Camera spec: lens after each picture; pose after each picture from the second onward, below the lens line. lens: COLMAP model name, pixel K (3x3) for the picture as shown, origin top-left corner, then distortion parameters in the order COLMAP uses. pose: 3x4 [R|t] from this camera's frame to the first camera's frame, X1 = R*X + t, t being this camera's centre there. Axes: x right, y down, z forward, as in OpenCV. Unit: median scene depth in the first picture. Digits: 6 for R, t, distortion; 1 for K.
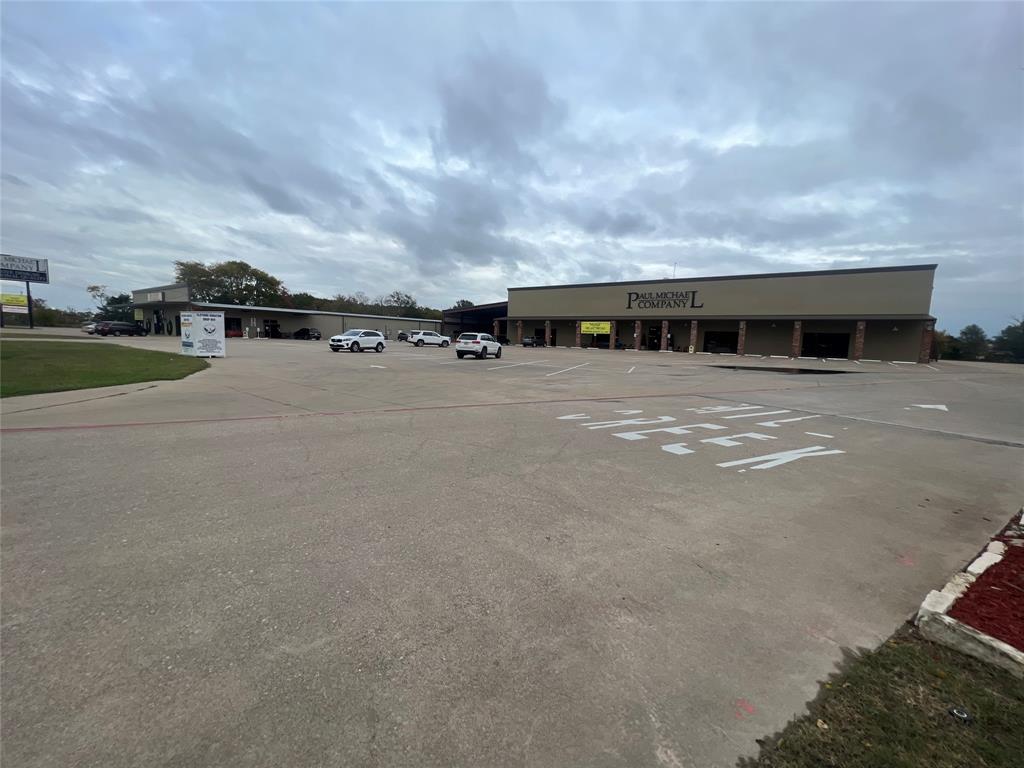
lens RADIAL K [[407.1, 0, 512.1], [0, 407.1, 387.5], [0, 0, 1]] dist [-0.006297, 0.000560]
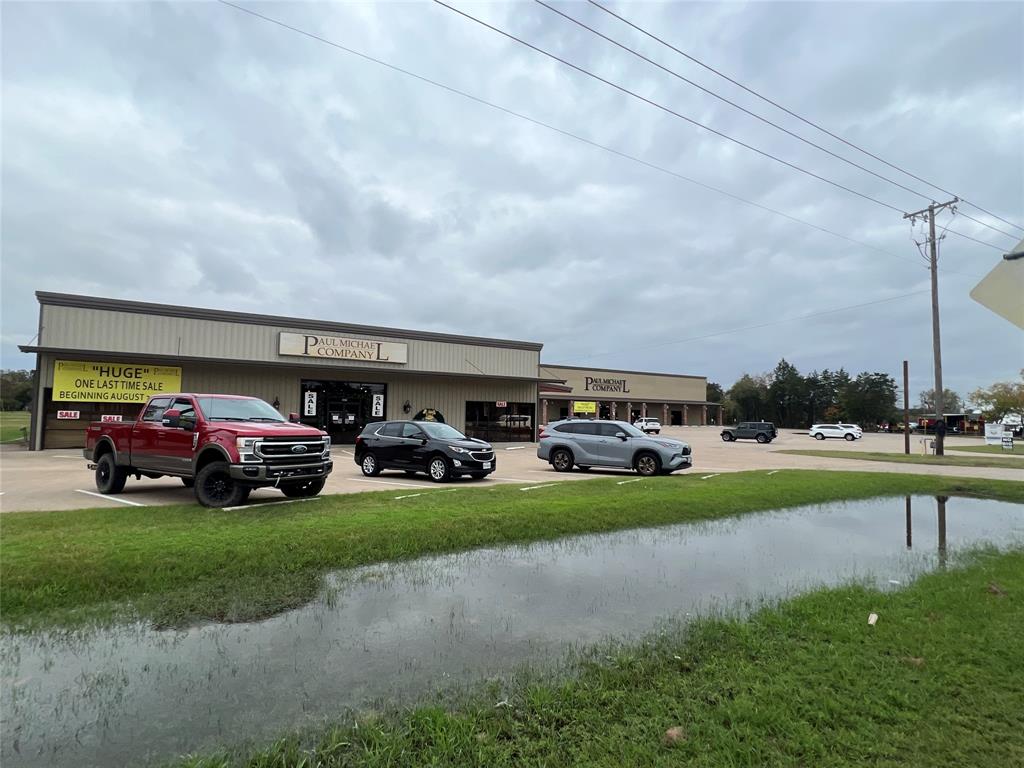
lens RADIAL K [[520.9, 0, 507.6], [0, 520.9, 385.4], [0, 0, 1]] dist [0.000929, -0.000002]
pose [[0.372195, 0.029065, 0.927699, -1.230562], [0.108090, 0.991351, -0.074425, -0.126667], [-0.921839, 0.127975, 0.365834, 0.690002]]
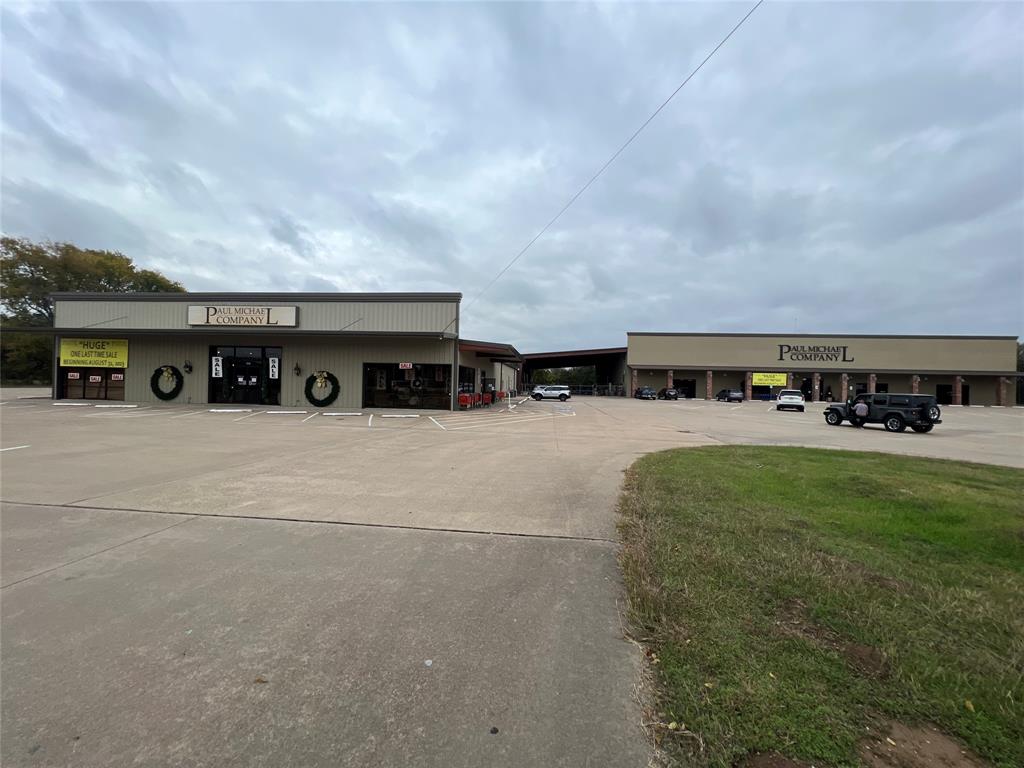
lens RADIAL K [[407.1, 0, 513.5], [0, 407.1, 384.8], [0, 0, 1]] dist [-0.006297, 0.000560]
pose [[0.852923, -0.007742, 0.521979, -0.827718], [0.066391, 0.993380, -0.093751, -0.087970], [-0.517797, 0.114618, 0.847791, 0.523516]]
